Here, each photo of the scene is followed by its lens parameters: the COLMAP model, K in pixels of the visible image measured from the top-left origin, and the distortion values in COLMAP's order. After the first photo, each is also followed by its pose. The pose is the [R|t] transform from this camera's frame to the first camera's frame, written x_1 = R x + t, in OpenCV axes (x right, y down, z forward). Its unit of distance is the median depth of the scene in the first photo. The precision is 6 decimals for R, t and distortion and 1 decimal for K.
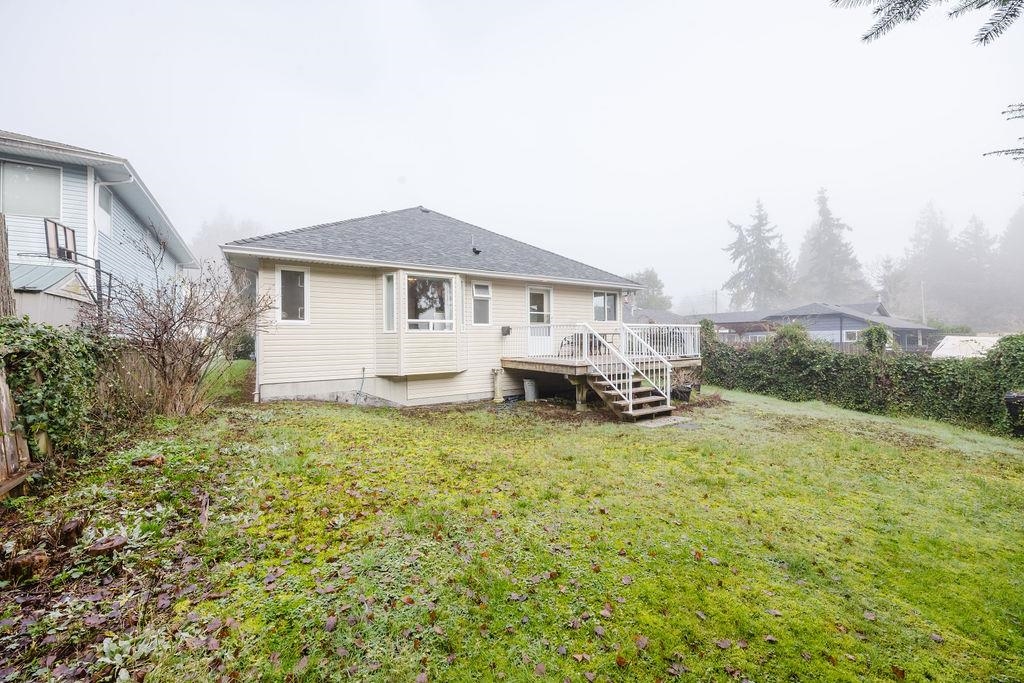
lens RADIAL K [[397.7, 0, 516.4], [0, 397.7, 340.4], [0, 0, 1]] dist [-0.008560, 0.000264]
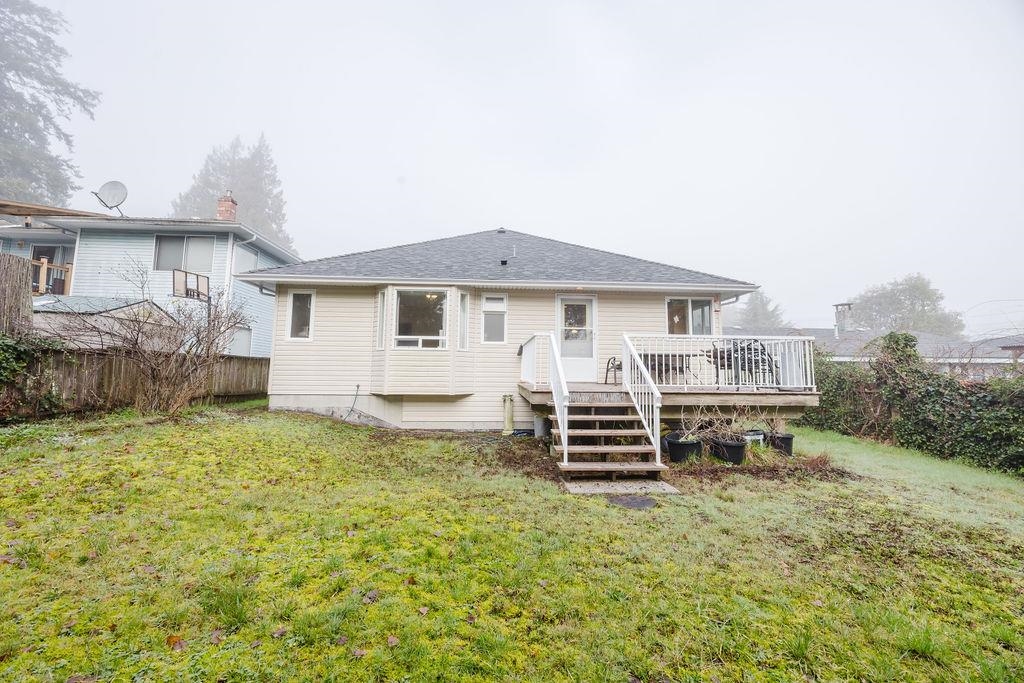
lens RADIAL K [[397.7, 0, 515.2], [0, 397.7, 337.0], [0, 0, 1]] dist [-0.008560, 0.000264]
pose [[0.860844, -0.025972, -0.508206, 0.352599], [-0.021709, 0.995913, -0.087667, 0.020898], [0.508406, 0.086500, 0.856762, 0.247578]]
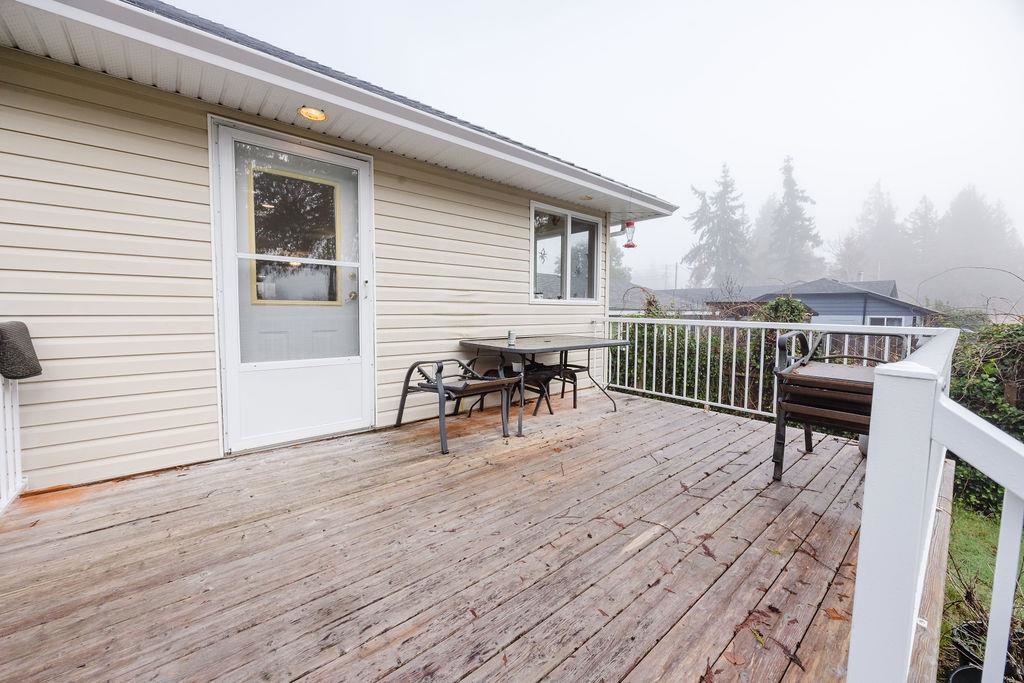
lens RADIAL K [[397.7, 0, 513.2], [0, 397.7, 337.7], [0, 0, 1]] dist [-0.008560, 0.000264]
pose [[0.992706, 0.011885, 0.119977, 0.151329], [-0.019685, 0.997753, 0.064040, -0.041064], [-0.118946, -0.065935, 0.990709, 0.735780]]
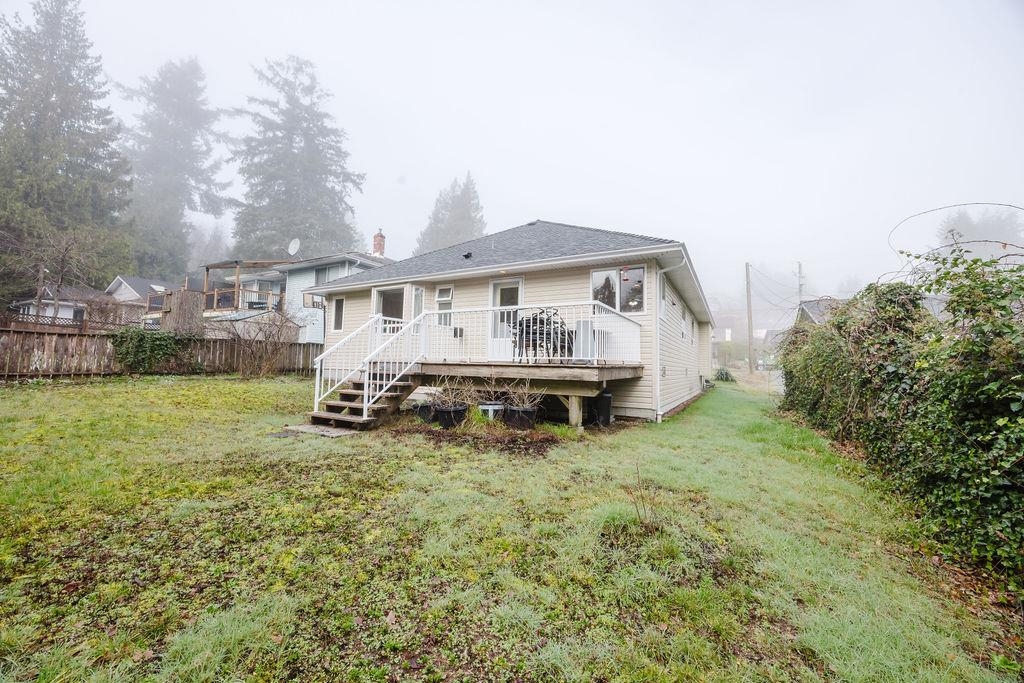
lens RADIAL K [[397.7, 0, 512.7], [0, 397.7, 336.0], [0, 0, 1]] dist [-0.008560, 0.000264]
pose [[0.449636, -0.046187, -0.892017, 0.795515], [-0.029453, 0.997352, -0.066488, 0.039307], [0.892726, 0.056168, 0.447085, 0.630085]]
